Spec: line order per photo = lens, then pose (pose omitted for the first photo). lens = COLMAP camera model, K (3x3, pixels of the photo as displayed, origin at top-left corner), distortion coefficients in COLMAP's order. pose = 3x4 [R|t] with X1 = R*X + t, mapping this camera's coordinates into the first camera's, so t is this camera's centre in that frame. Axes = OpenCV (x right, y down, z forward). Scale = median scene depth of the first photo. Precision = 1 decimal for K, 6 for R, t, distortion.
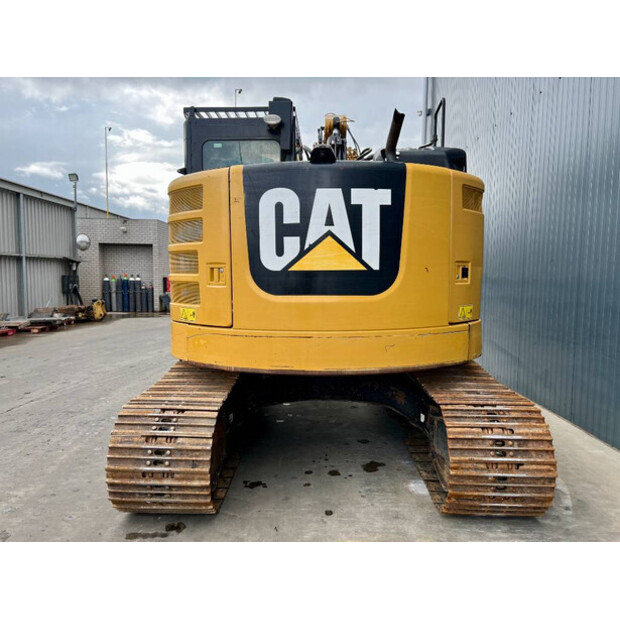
lens RADIAL K [[466.1, 0, 310.0], [0, 466.1, 310.0], [0, 0, 1]] dist [0.016084, -0.004056]
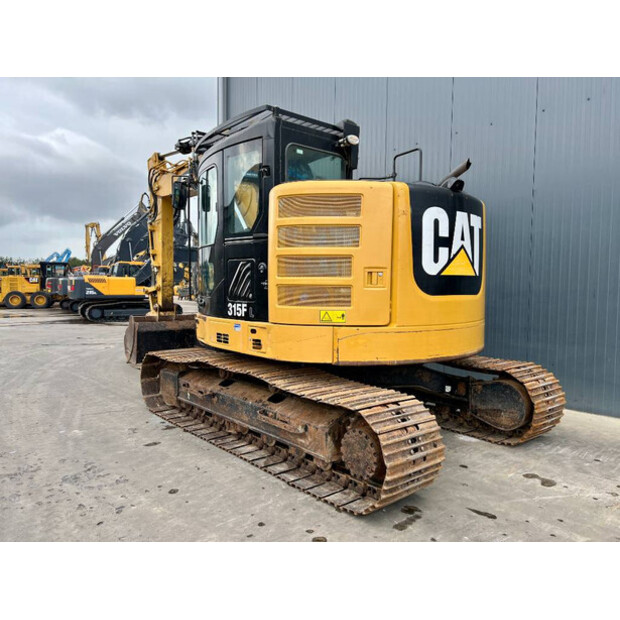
lens RADIAL K [[466.1, 0, 310.0], [0, 466.1, 310.0], [0, 0, 1]] dist [0.016084, -0.004056]
pose [[0.755262, -0.032540, 0.654615, -1.101423], [0.049352, 0.998755, -0.007293, -0.000908], [-0.653562, 0.037815, 0.755928, 0.302175]]
